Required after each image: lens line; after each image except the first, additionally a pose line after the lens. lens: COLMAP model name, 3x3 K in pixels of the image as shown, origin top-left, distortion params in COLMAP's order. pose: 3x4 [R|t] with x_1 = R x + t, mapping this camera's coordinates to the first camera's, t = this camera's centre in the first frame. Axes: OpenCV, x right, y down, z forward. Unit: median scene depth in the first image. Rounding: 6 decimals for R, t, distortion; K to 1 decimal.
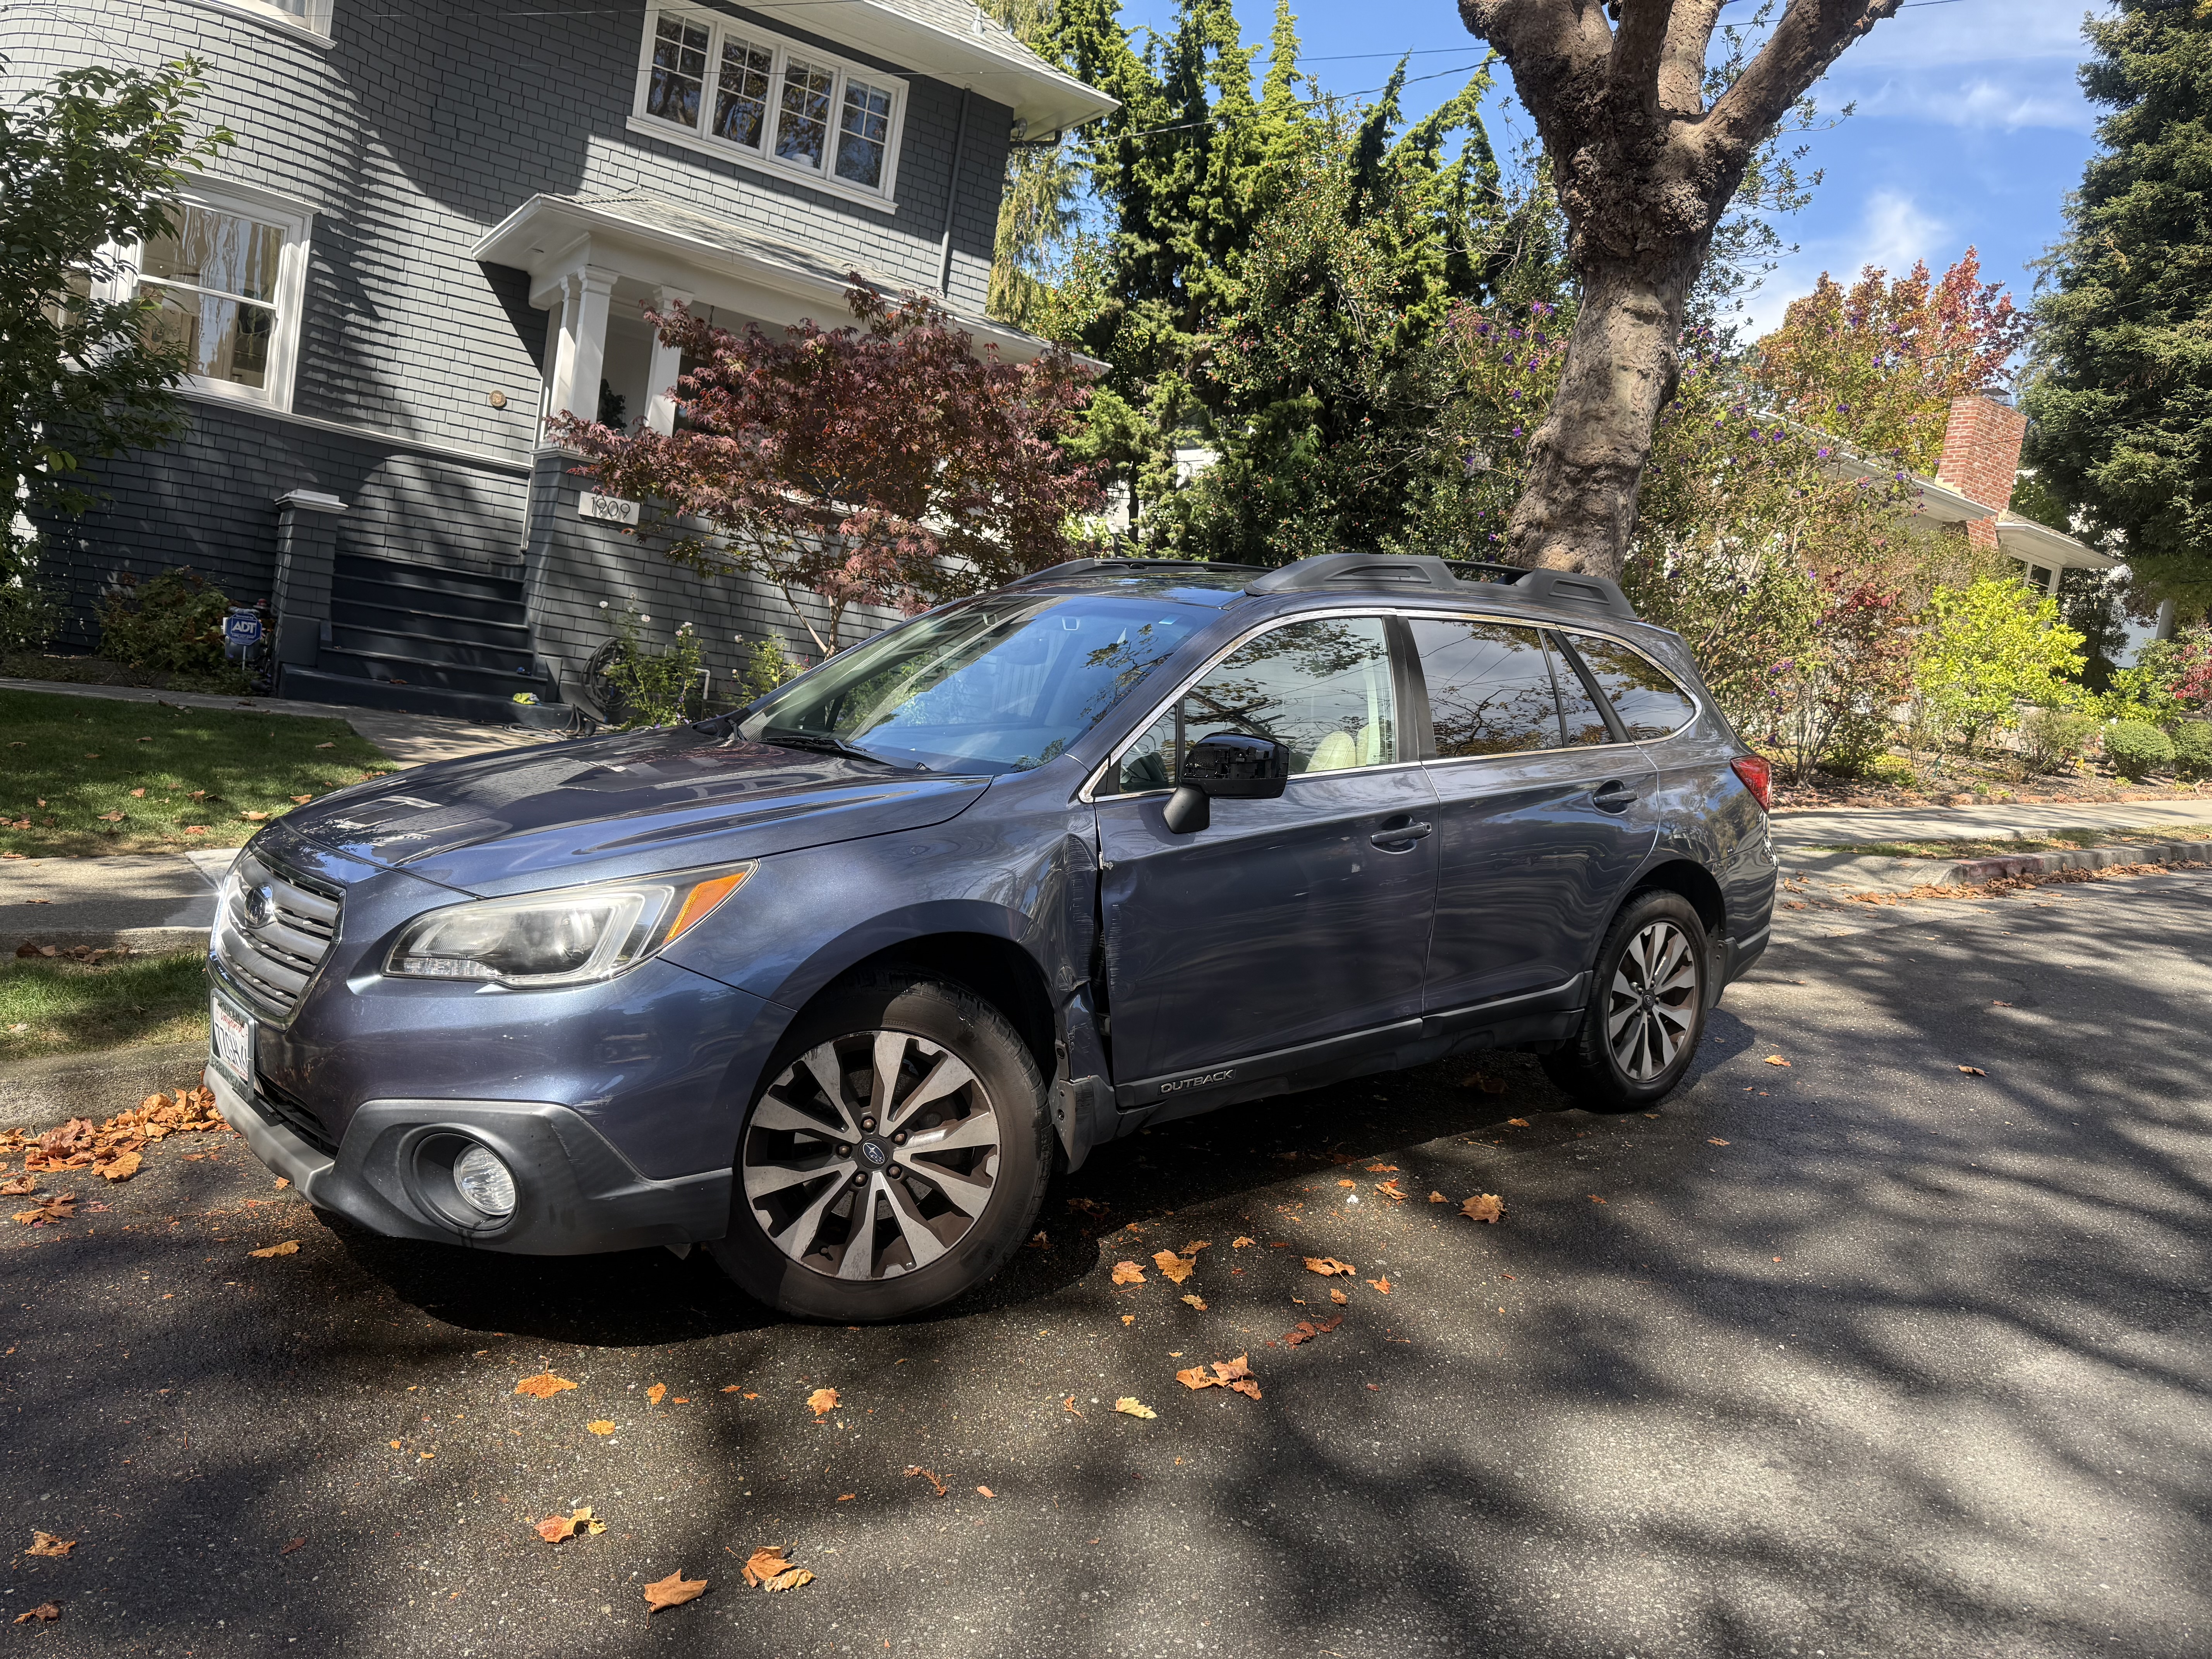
lens RADIAL K [[1520.5, 0, 1105.4], [0, 1520.5, 819.4], [0, 0, 1]] dist [0.001622, -0.011521]
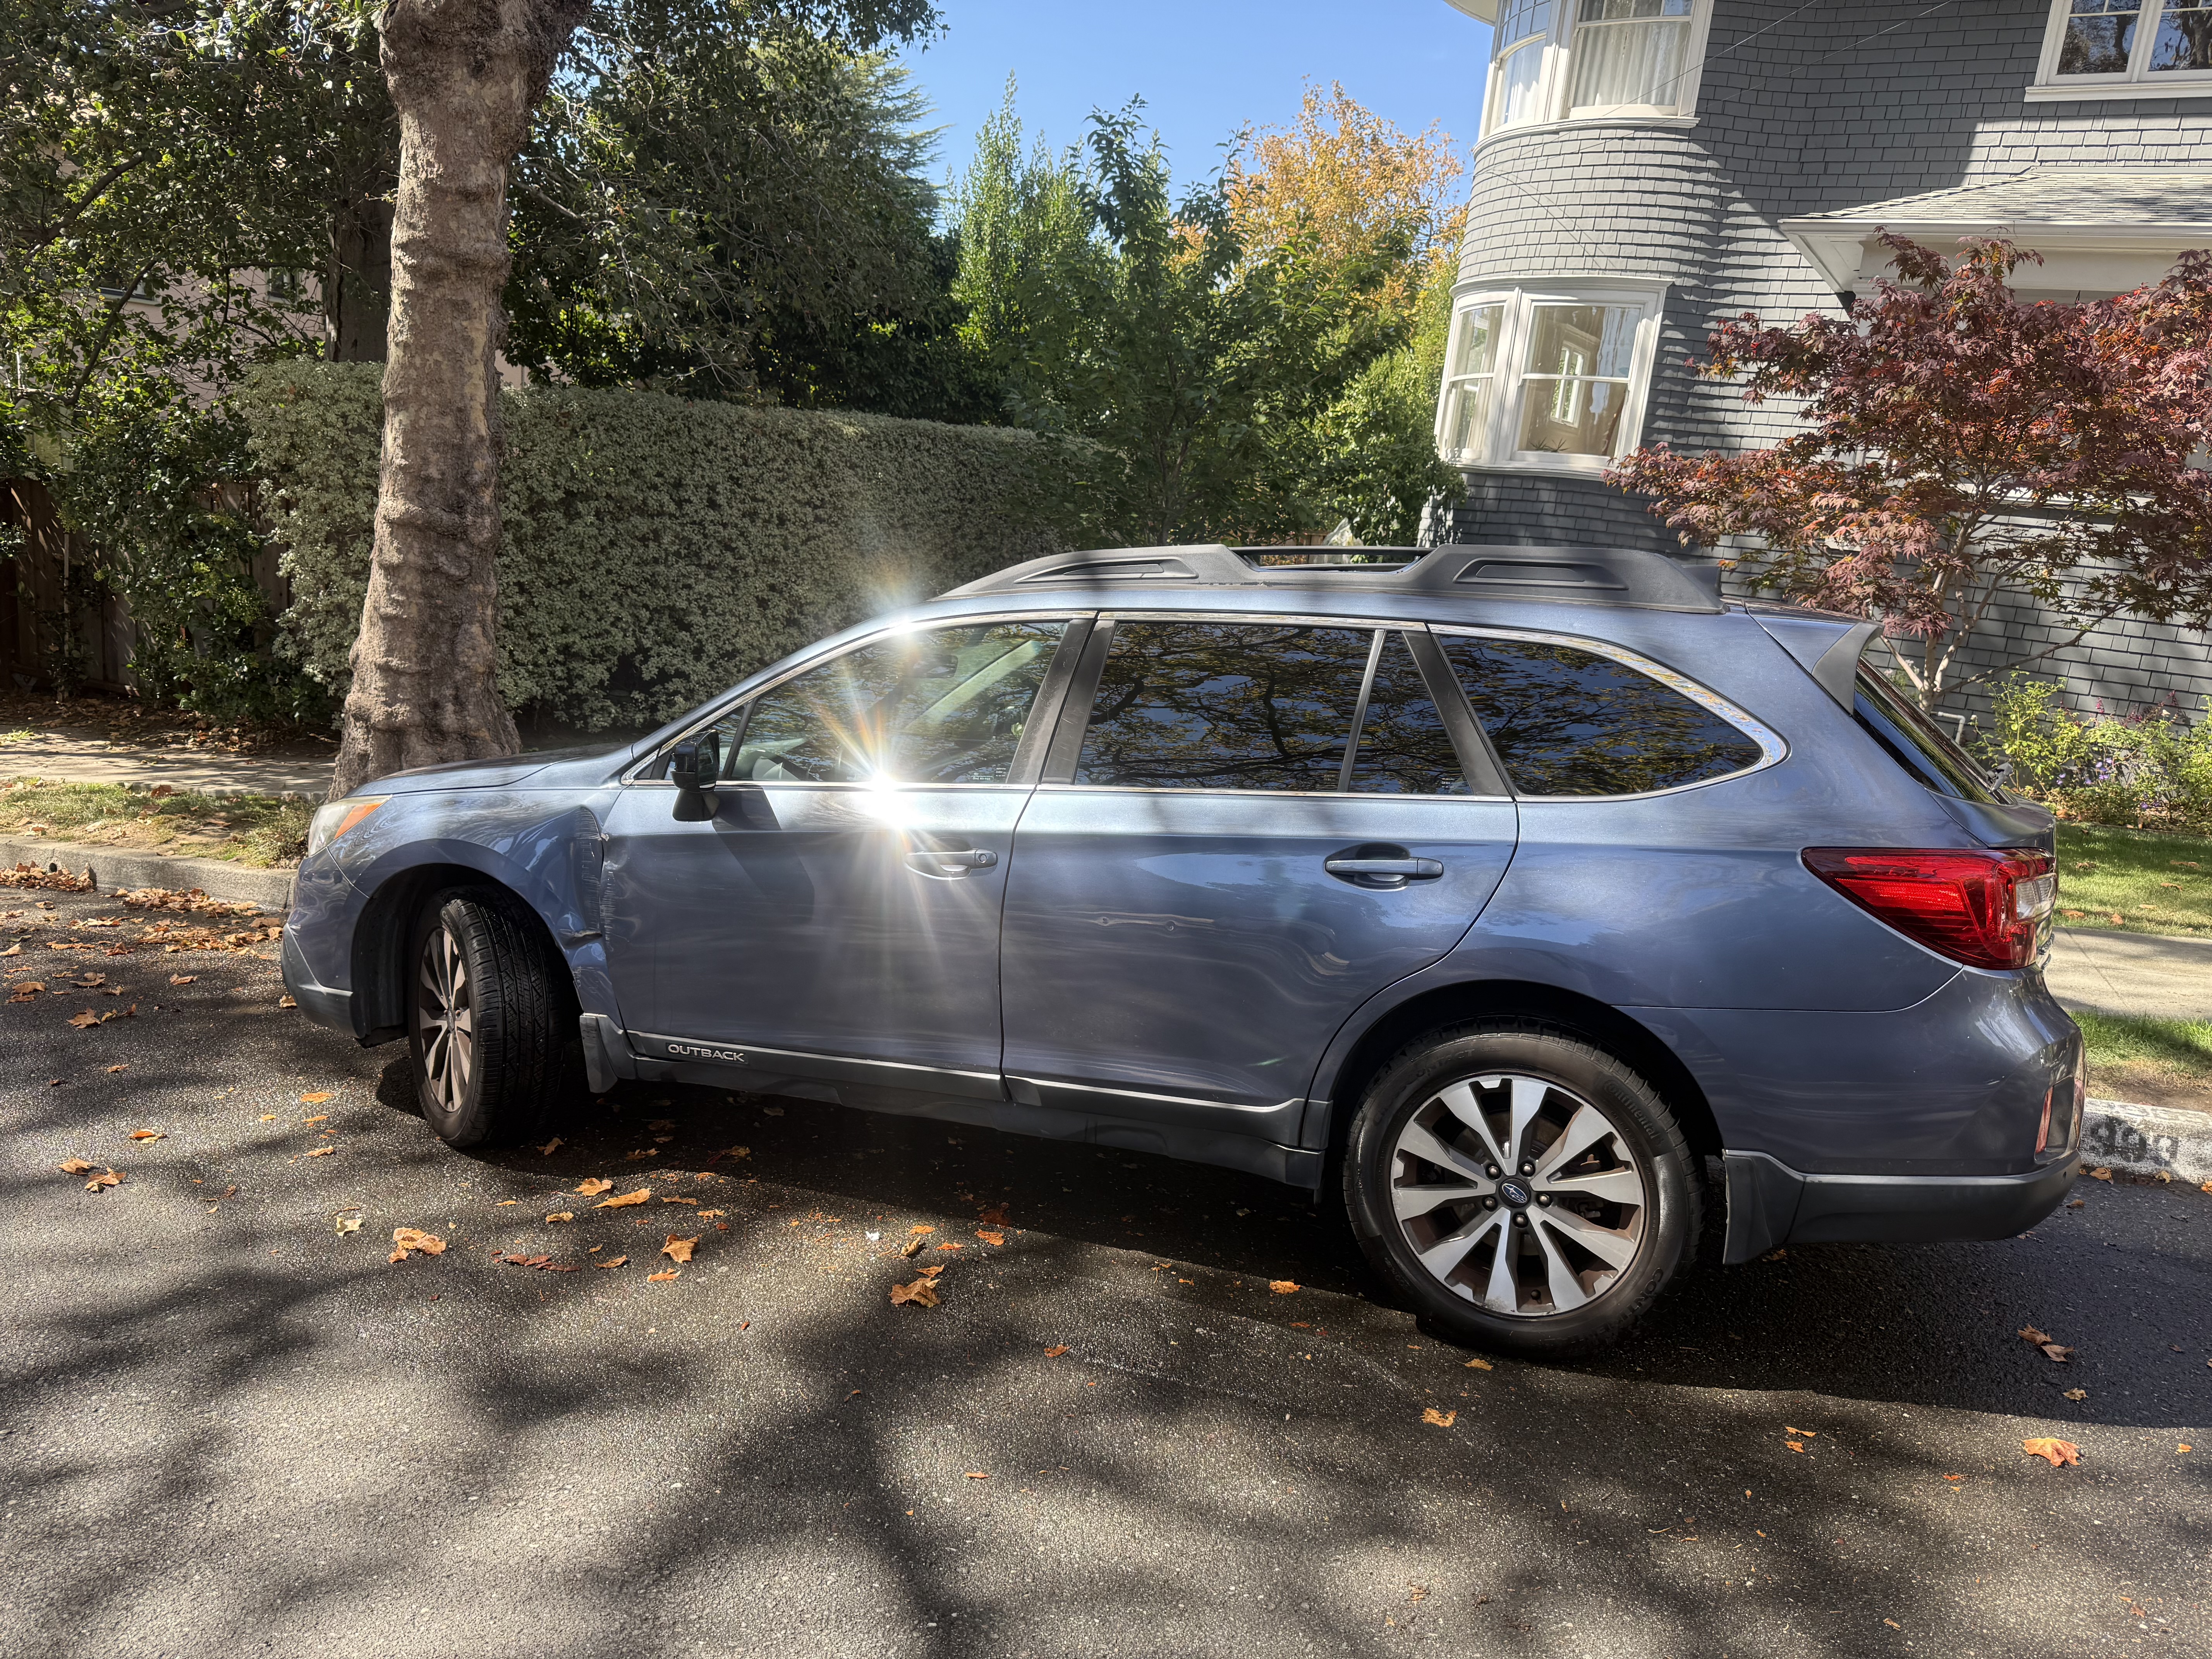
lens RADIAL K [[1520.5, 0, 1111.1], [0, 1520.5, 839.0], [0, 0, 1]] dist [0.001622, -0.011521]
pose [[0.476269, 0.085717, -0.875112, 0.266724], [-0.105466, 0.993621, 0.039926, -0.012505], [0.872952, 0.073279, 0.482271, 0.168490]]
